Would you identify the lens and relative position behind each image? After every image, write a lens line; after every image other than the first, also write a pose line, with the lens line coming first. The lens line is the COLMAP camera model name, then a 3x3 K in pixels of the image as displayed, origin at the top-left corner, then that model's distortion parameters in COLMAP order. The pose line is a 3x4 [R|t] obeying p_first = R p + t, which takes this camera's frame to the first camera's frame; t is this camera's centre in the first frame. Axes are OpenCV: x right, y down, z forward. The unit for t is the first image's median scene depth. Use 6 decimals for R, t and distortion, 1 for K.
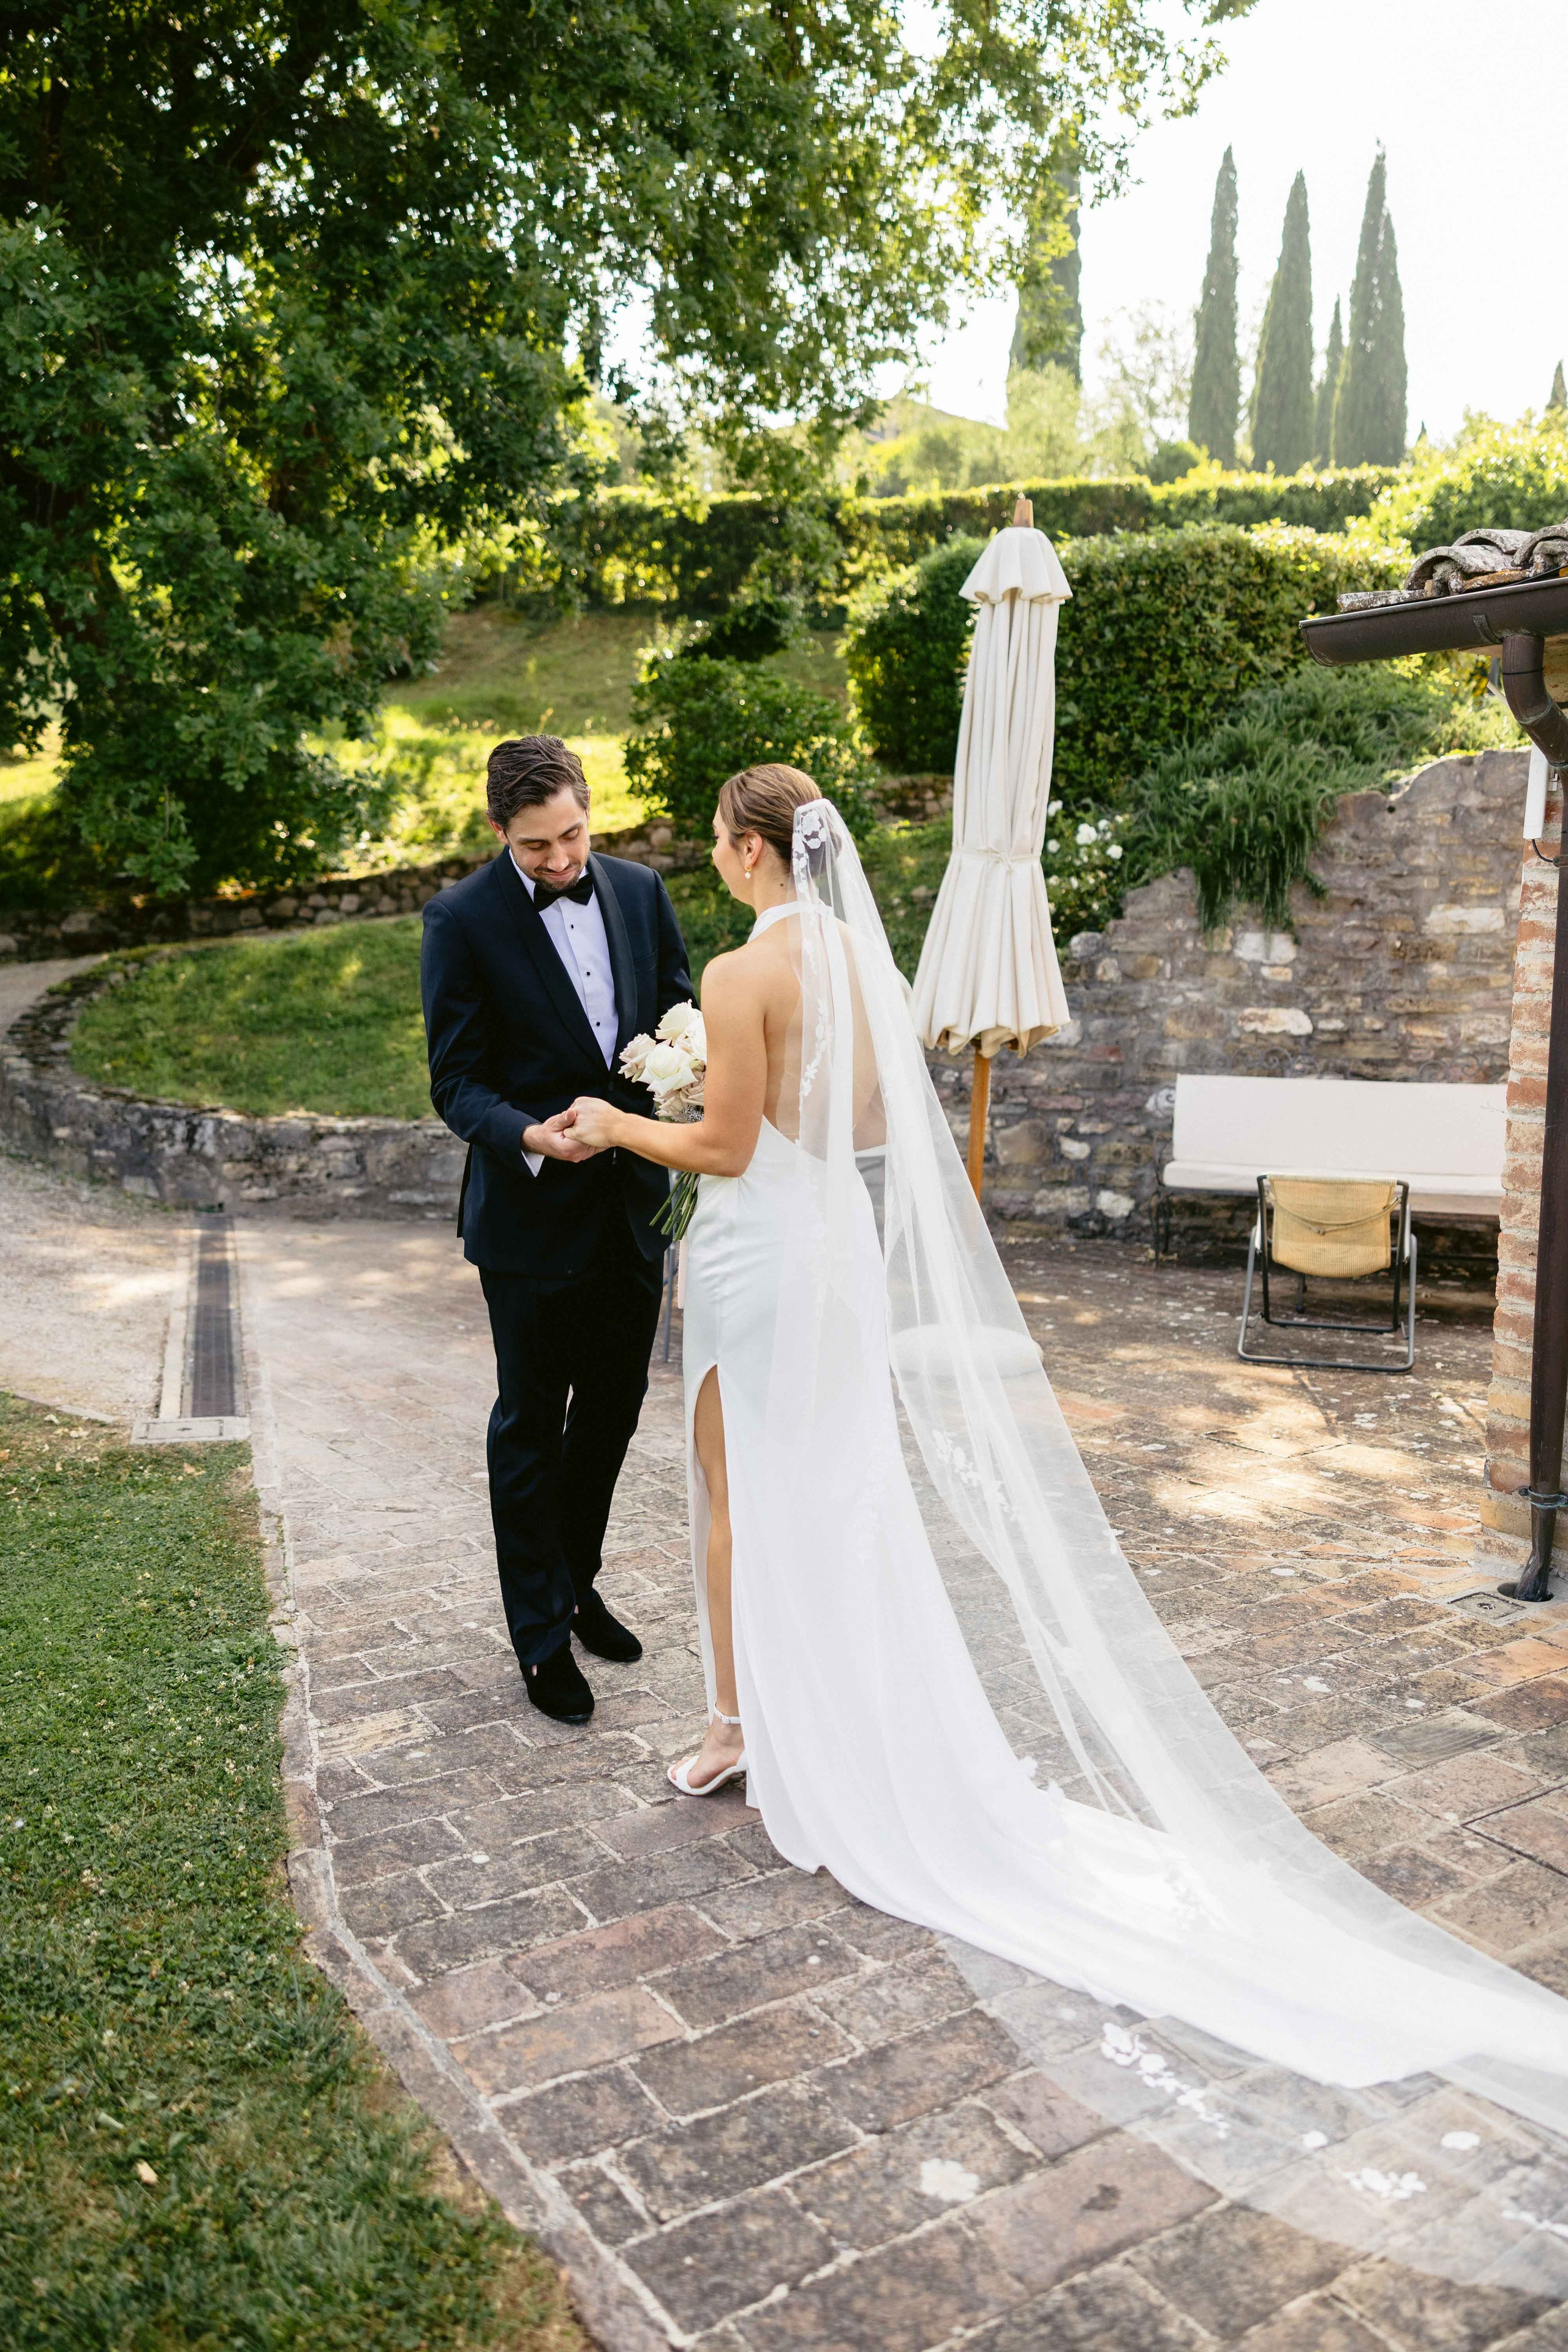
lens RADIAL K [[1854.4, 0, 784.0], [0, 1854.4, 1176.0], [0, 0, 1]] dist [0.008167, 0.001161]
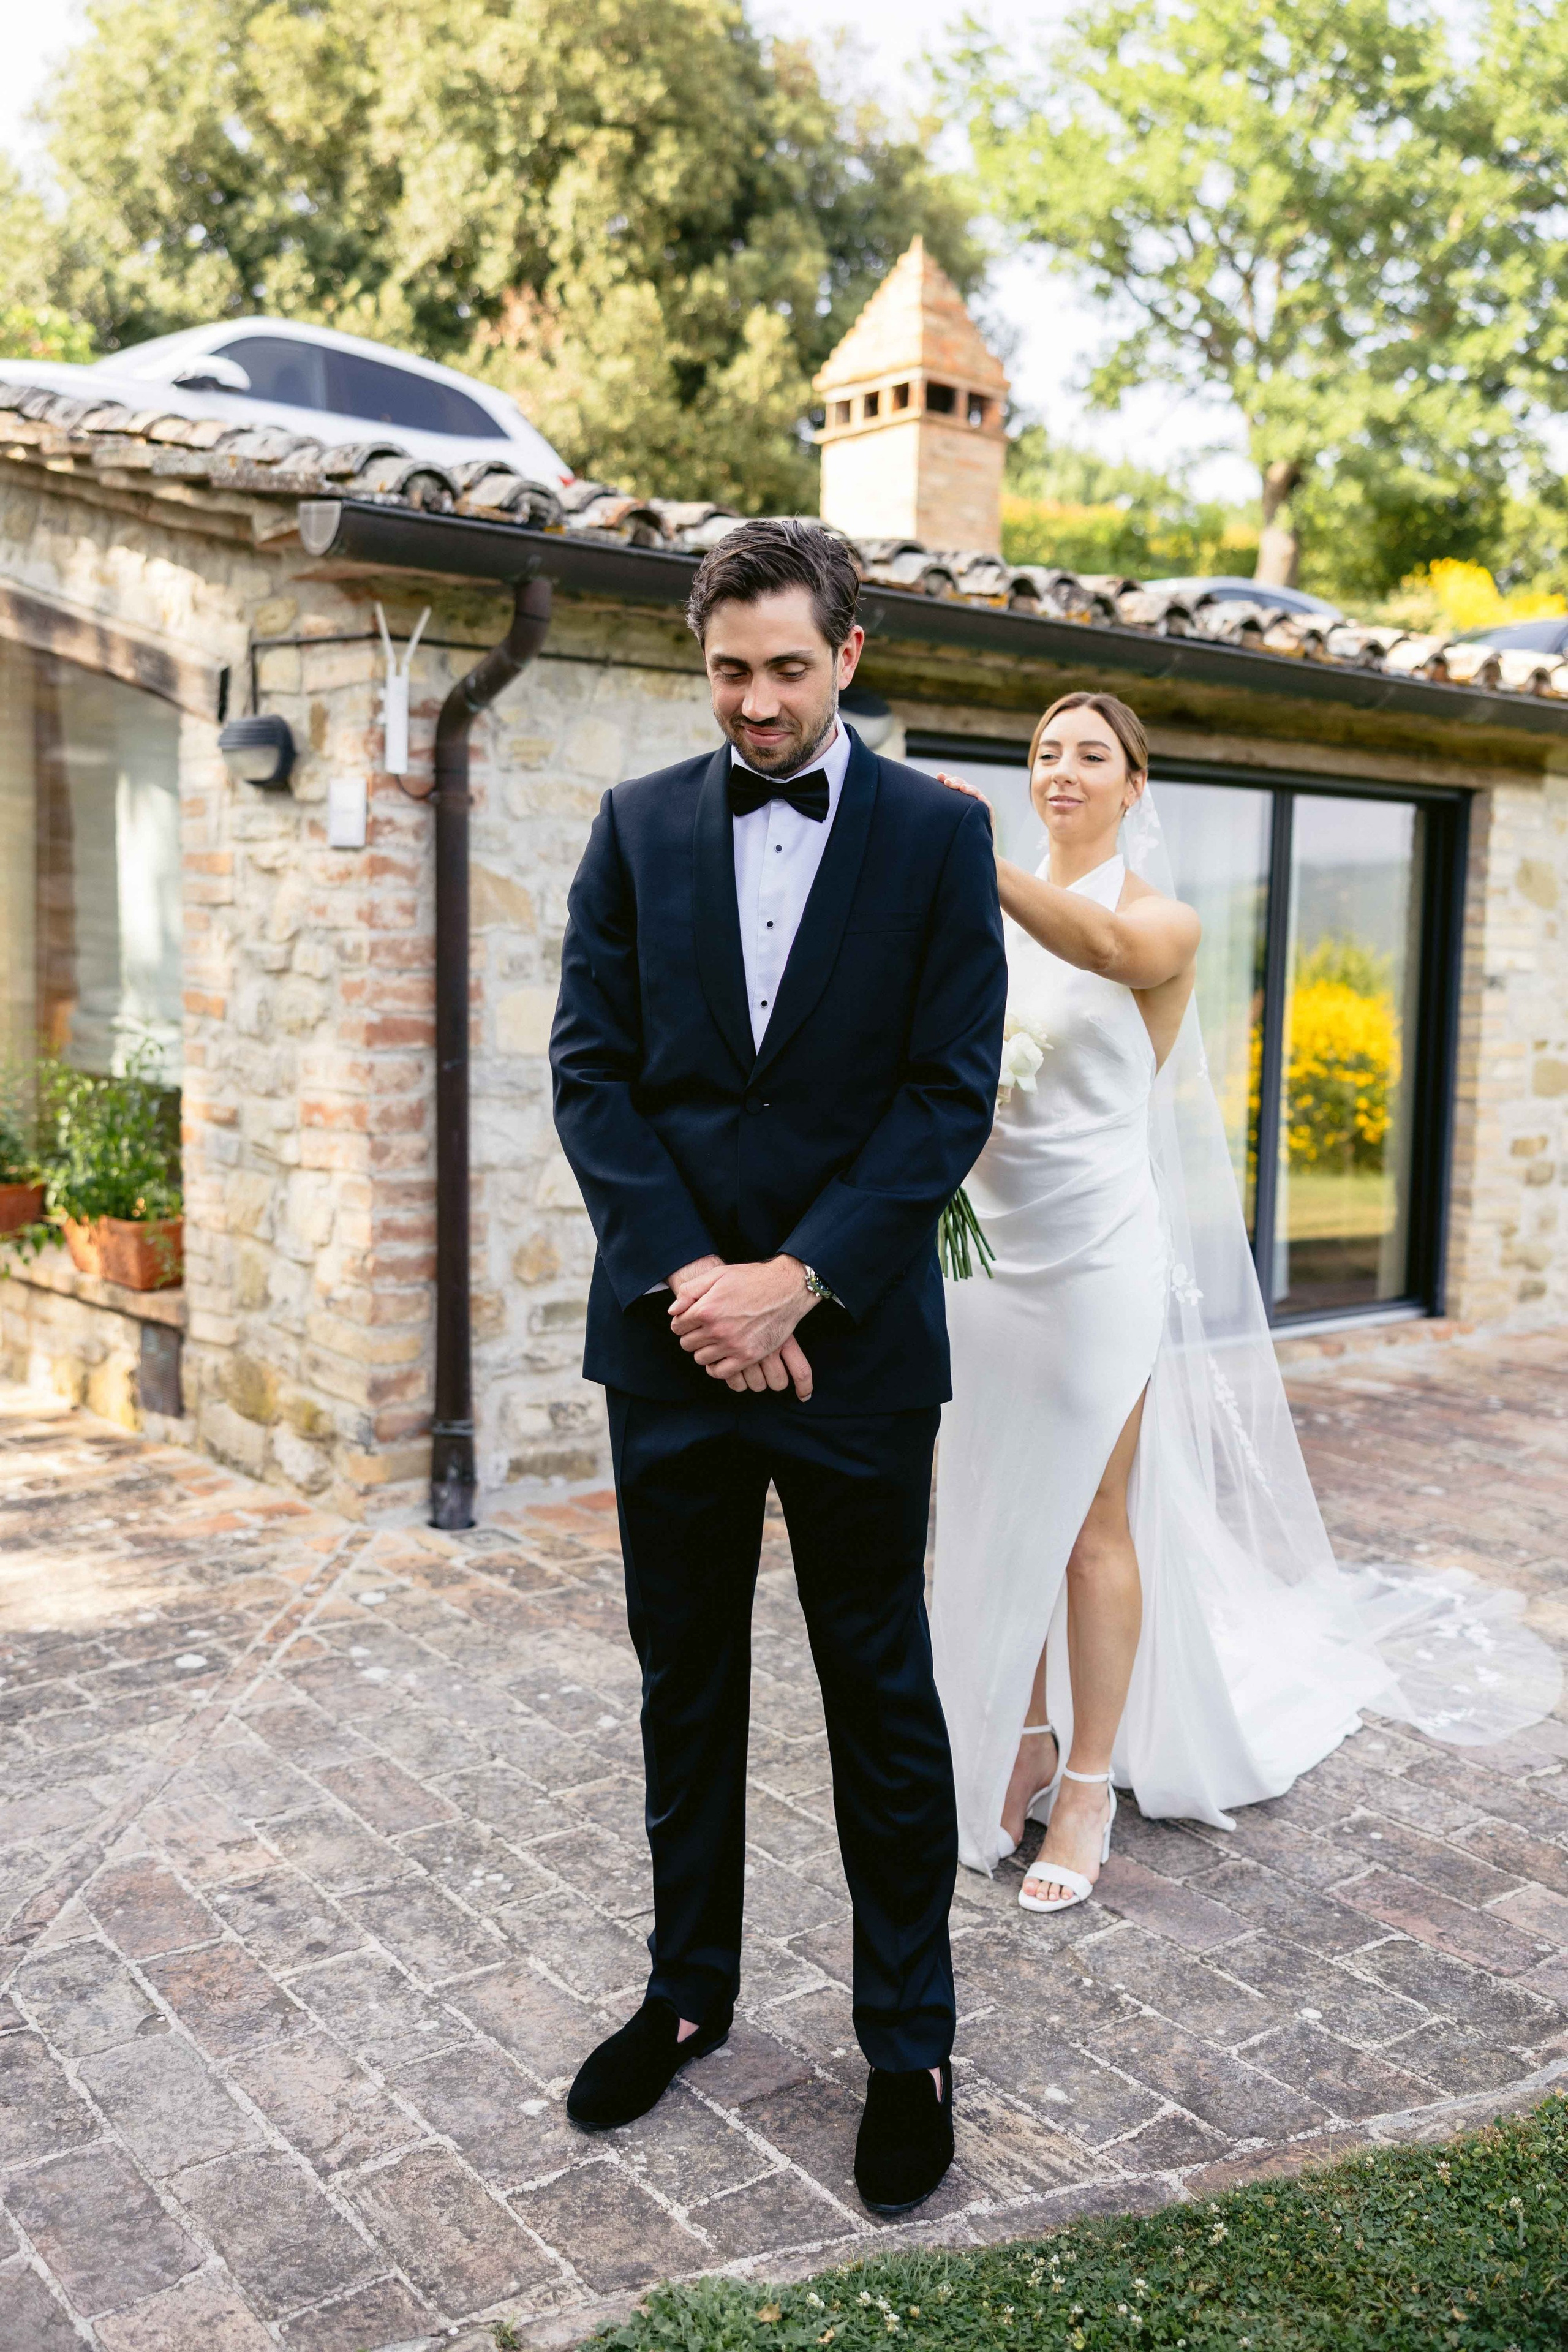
lens RADIAL K [[2059.4, 0, 791.0], [0, 2059.4, 1150.9], [0, 0, 1]] dist [-0.012254, 0.013312]
pose [[-0.077731, -0.123828, 0.989255, -0.307886], [0.099000, 0.986394, 0.131249, -0.046196], [-0.992047, 0.108138, -0.064414, 0.384242]]
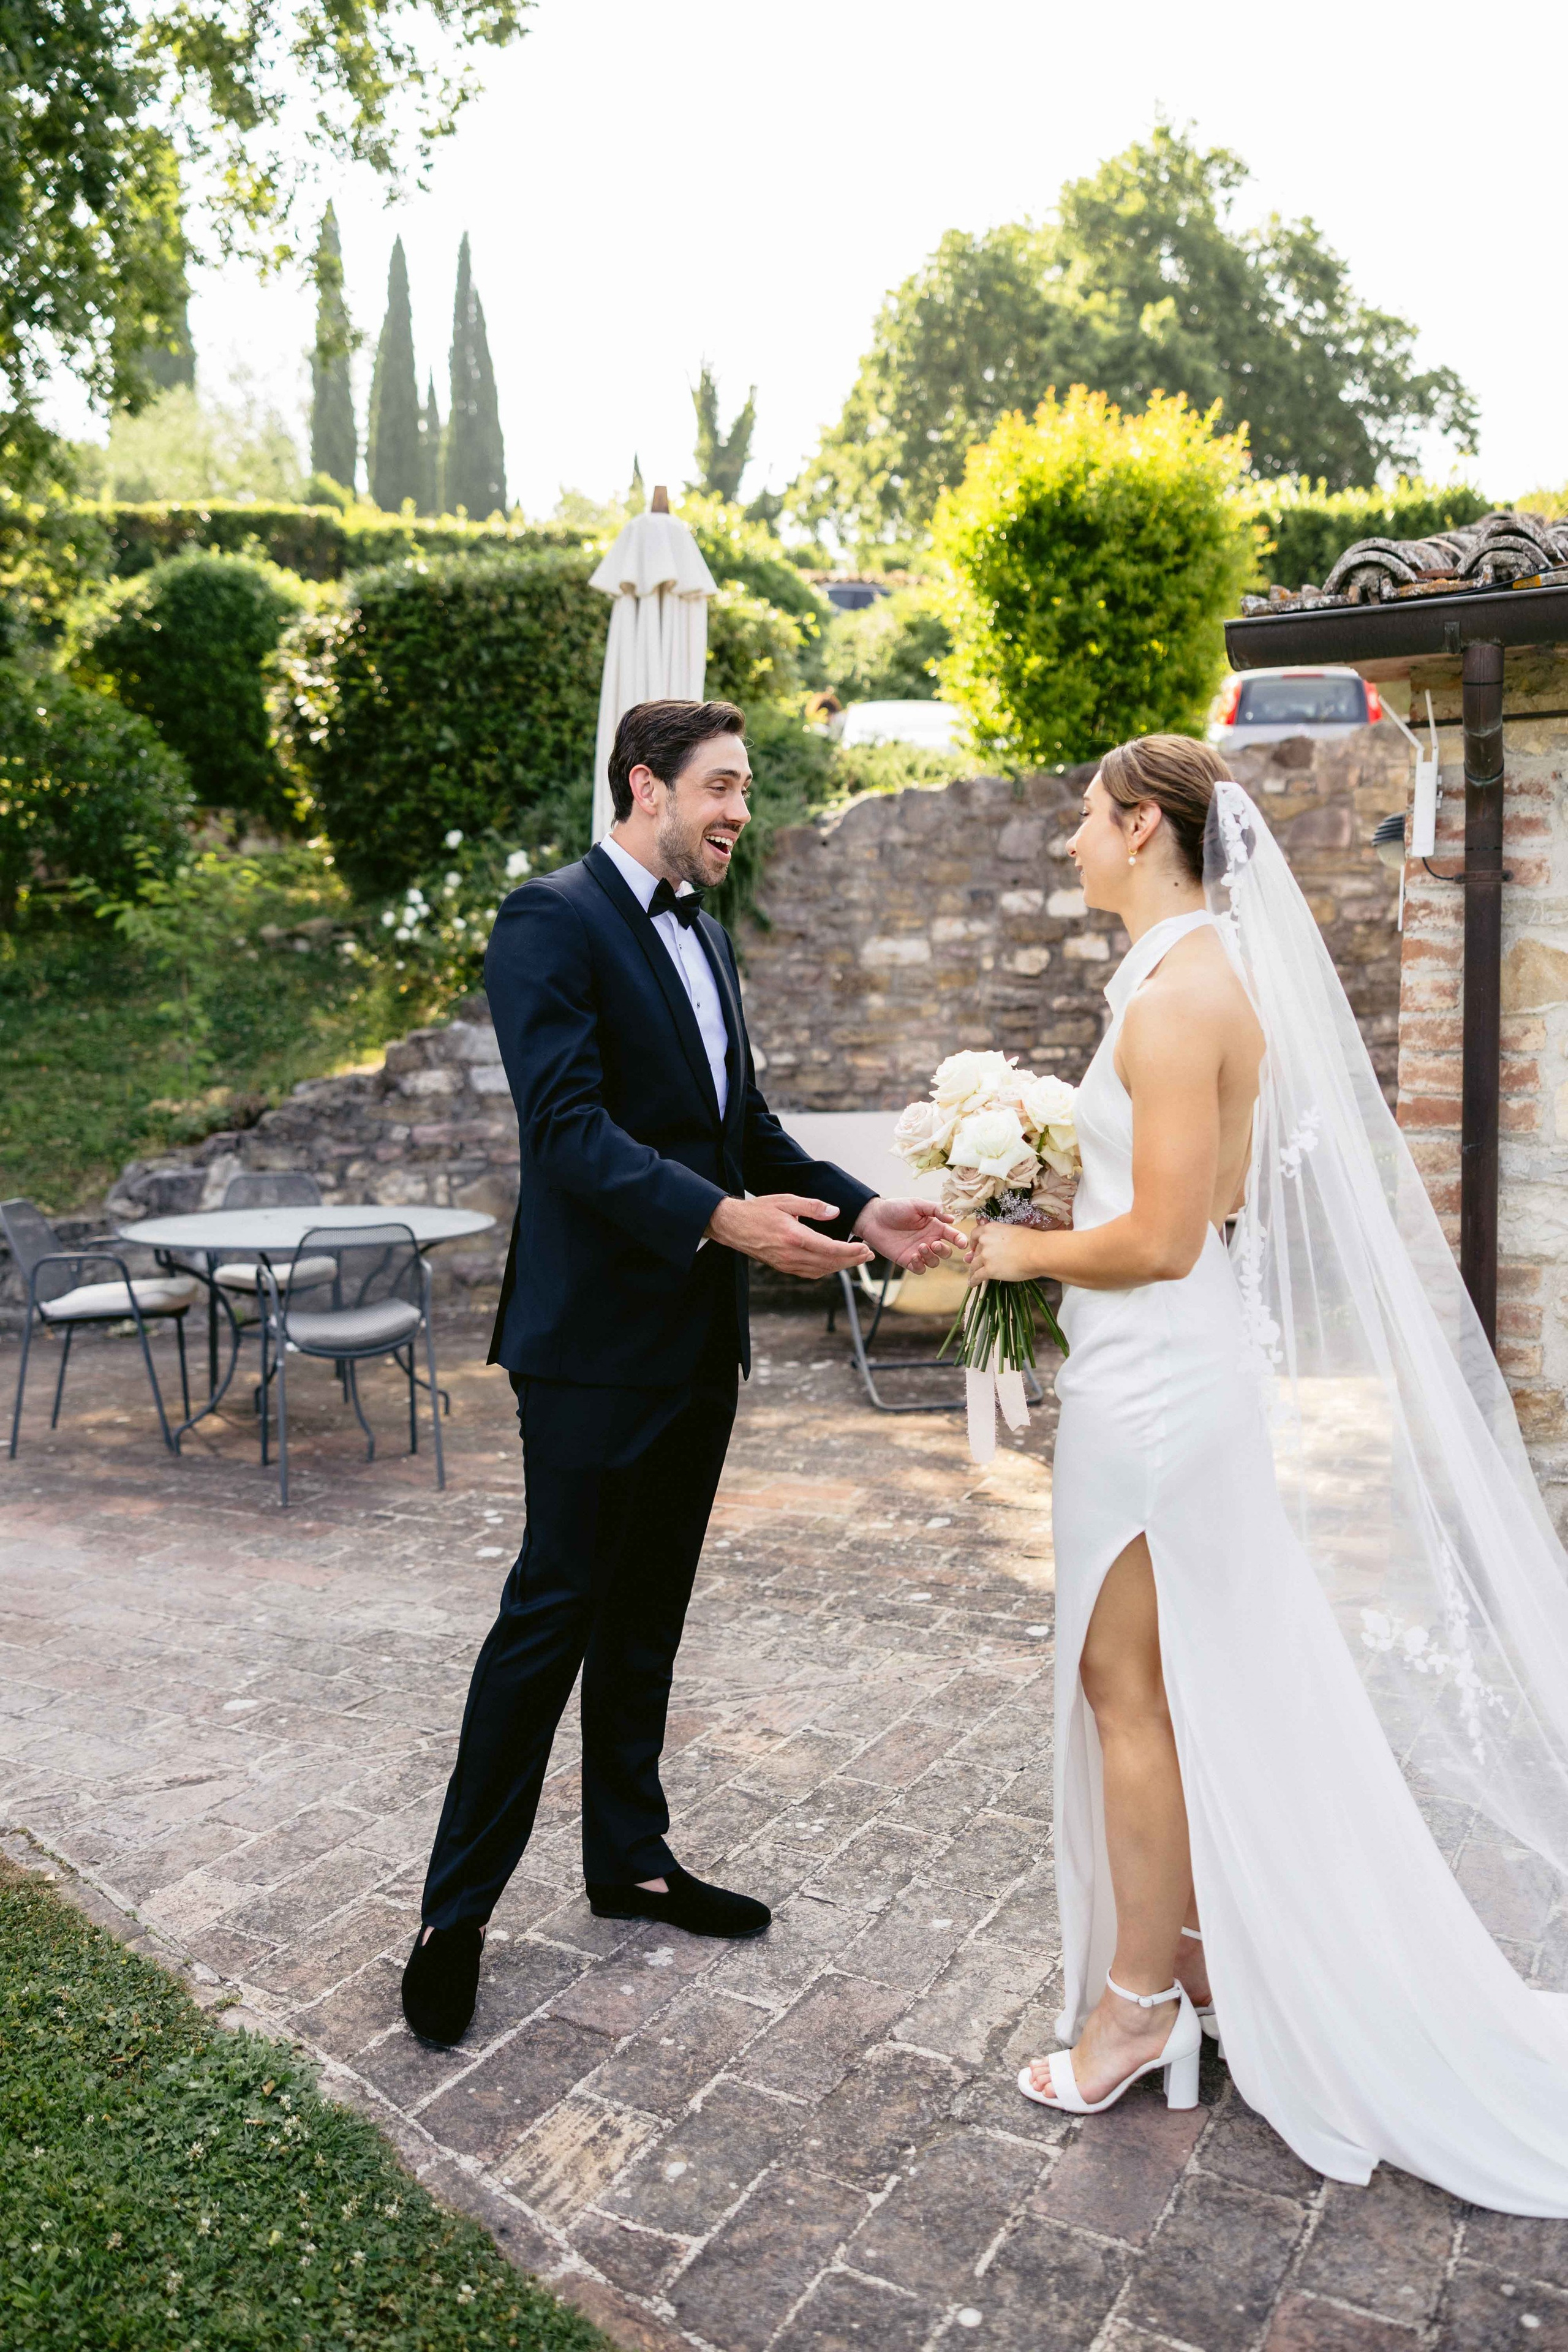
lens RADIAL K [[1830.0, 0, 784.2], [0, 1830.0, 1172.9], [0, 0, 1]] dist [0.001945, 0.003507]
pose [[0.884026, -0.068474, 0.462396, -0.156084], [0.079552, 0.996821, -0.004476, -0.015749], [-0.460619, 0.040741, 0.886662, 0.129923]]
